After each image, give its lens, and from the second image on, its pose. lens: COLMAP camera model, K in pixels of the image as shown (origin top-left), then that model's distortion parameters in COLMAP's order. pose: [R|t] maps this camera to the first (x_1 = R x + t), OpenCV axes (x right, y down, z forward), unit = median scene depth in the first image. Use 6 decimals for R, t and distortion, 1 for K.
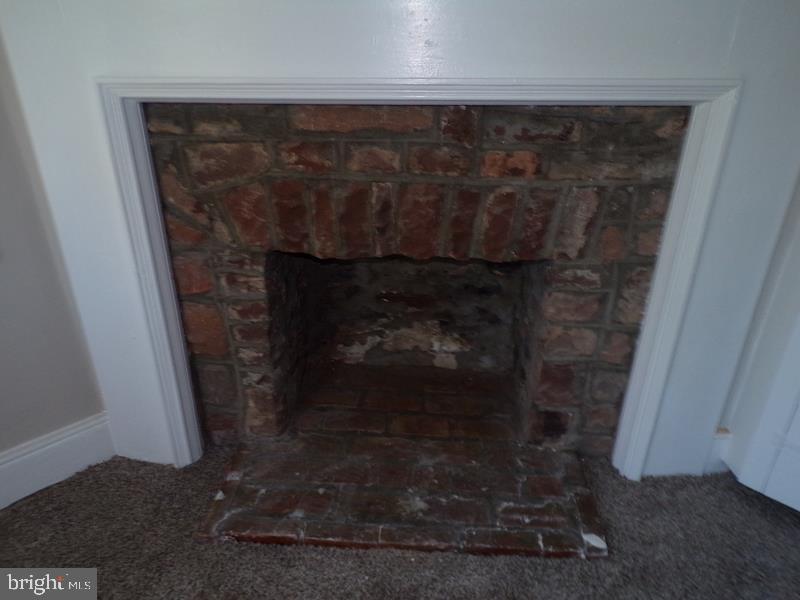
lens RADIAL K [[537.7, 0, 402.4], [0, 537.7, 299.0], [0, 0, 1]] dist [0.006633, 0.000219]
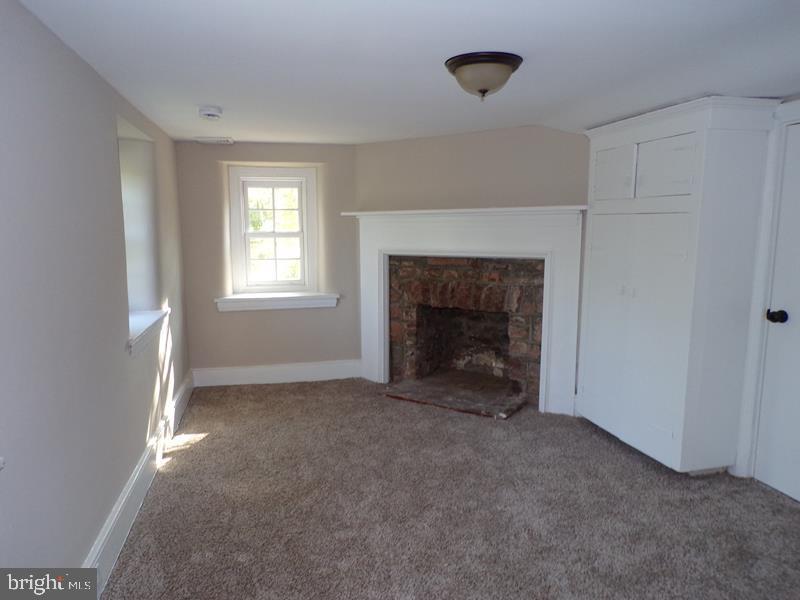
lens RADIAL K [[537.7, 0, 399.5], [0, 537.7, 299.9], [0, 0, 1]] dist [0.006633, 0.000219]
pose [[0.853657, 0.058696, -0.517517, 1.211377], [-0.209711, 0.948261, -0.238373, 0.627918], [0.476750, 0.312018, 0.821799, -1.507371]]
